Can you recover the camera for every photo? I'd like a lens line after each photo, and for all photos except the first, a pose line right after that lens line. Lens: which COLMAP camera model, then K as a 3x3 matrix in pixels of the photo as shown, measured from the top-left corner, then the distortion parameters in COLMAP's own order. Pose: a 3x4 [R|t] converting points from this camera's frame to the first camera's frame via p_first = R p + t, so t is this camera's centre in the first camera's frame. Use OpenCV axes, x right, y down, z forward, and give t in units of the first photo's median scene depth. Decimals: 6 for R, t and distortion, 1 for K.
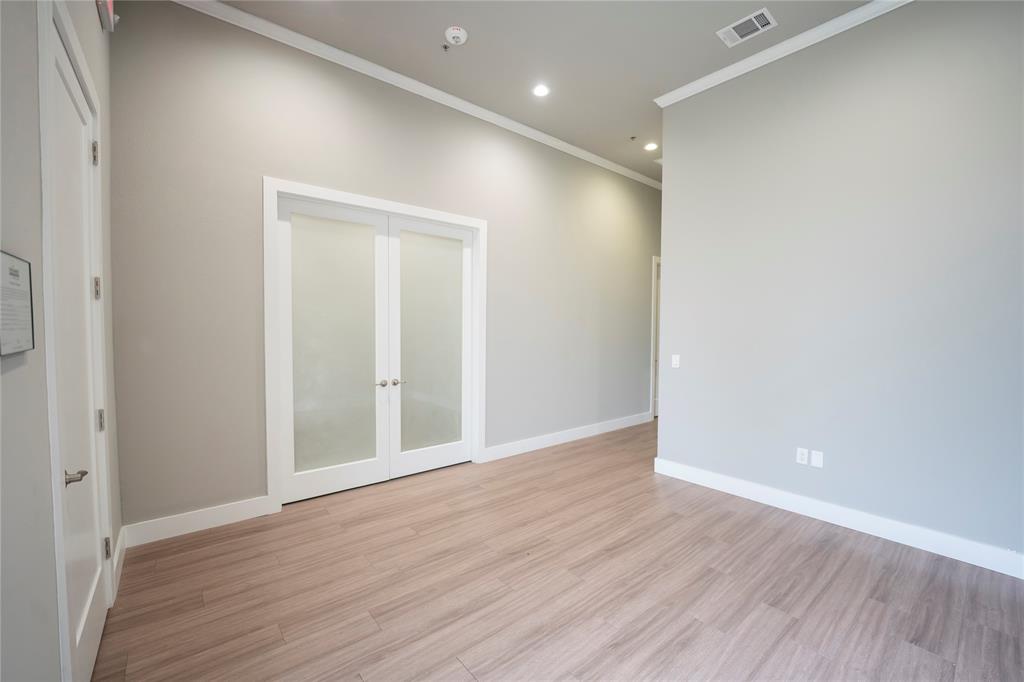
lens RADIAL K [[418.2, 0, 510.2], [0, 418.2, 342.9], [0, 0, 1]] dist [-0.029492, 0.004576]
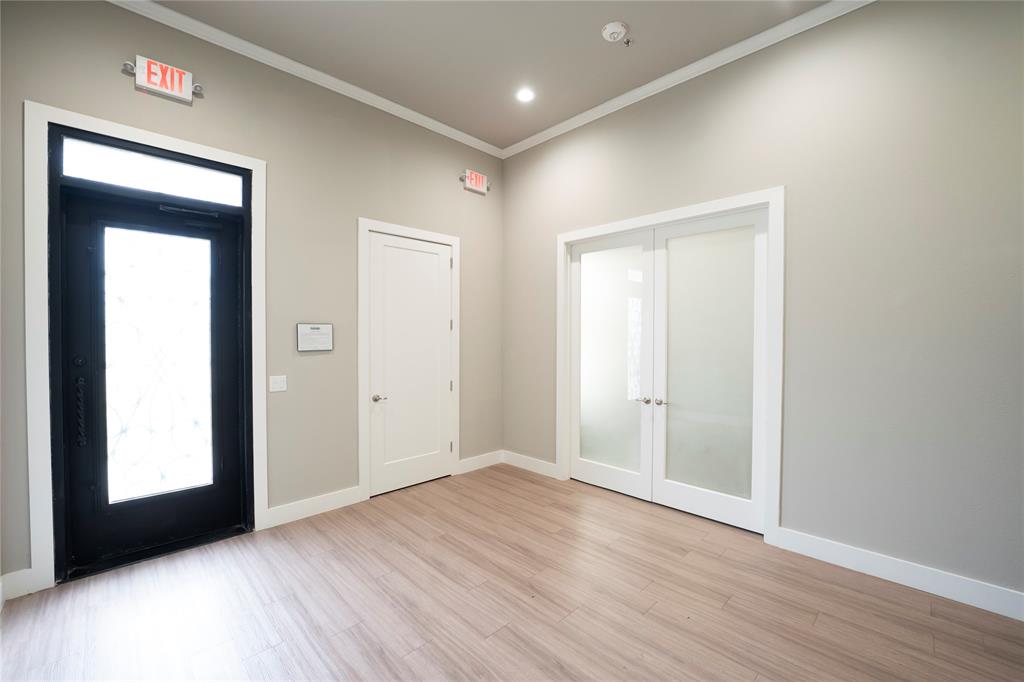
lens RADIAL K [[418.2, 0, 515.8], [0, 418.2, 341.3], [0, 0, 1]] dist [-0.029492, 0.004576]
pose [[0.092346, 0.002998, -0.995722, 0.931858], [-0.037415, 0.999300, -0.000461, -0.043124], [0.995024, 0.037298, 0.092394, 0.858858]]
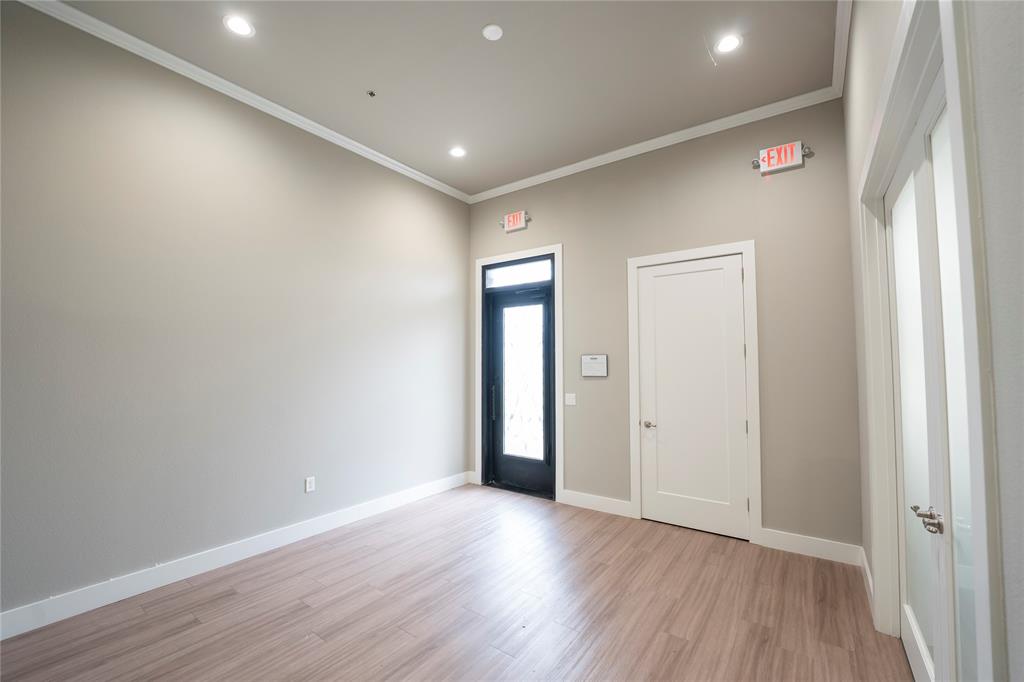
lens RADIAL K [[418.2, 0, 504.0], [0, 418.2, 339.1], [0, 0, 1]] dist [-0.029492, 0.004576]
pose [[-0.969788, -0.022009, -0.242955, 0.316355], [-0.016270, 0.999540, -0.025603, -0.088915], [0.243407, -0.020876, -0.969700, 1.868409]]
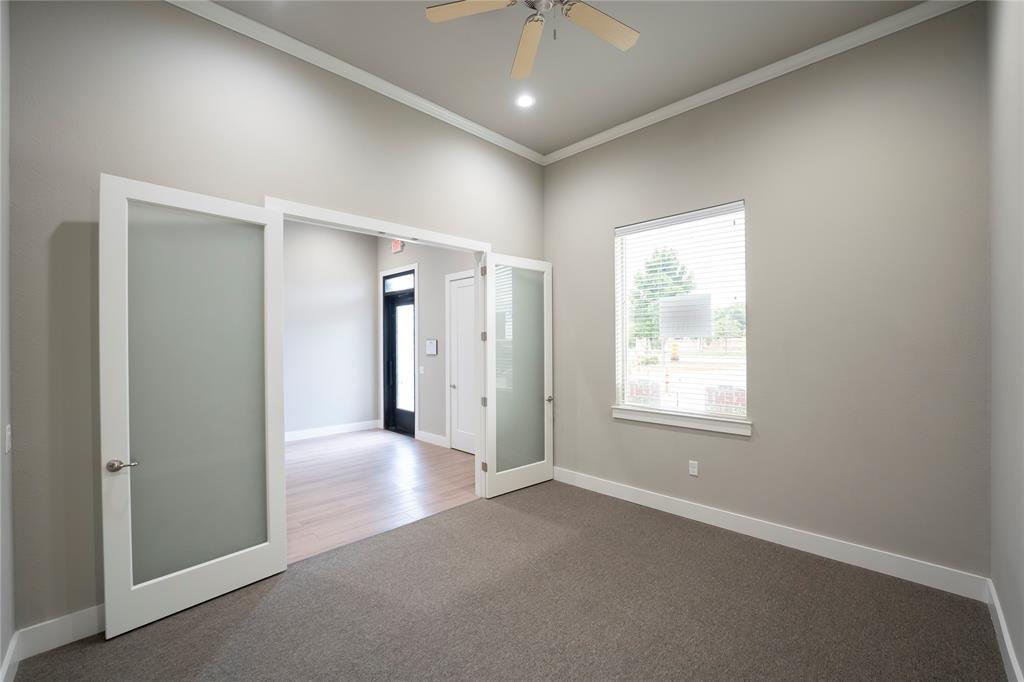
lens RADIAL K [[436.5, 0, 495.0], [0, 436.5, 327.4], [0, 0, 1]] dist [0.002165, 0.000033]
pose [[-0.998401, 0.004458, -0.056346, -0.662628], [0.003718, 0.999906, 0.013230, -0.181578], [0.056399, 0.013000, -0.998324, 2.927829]]
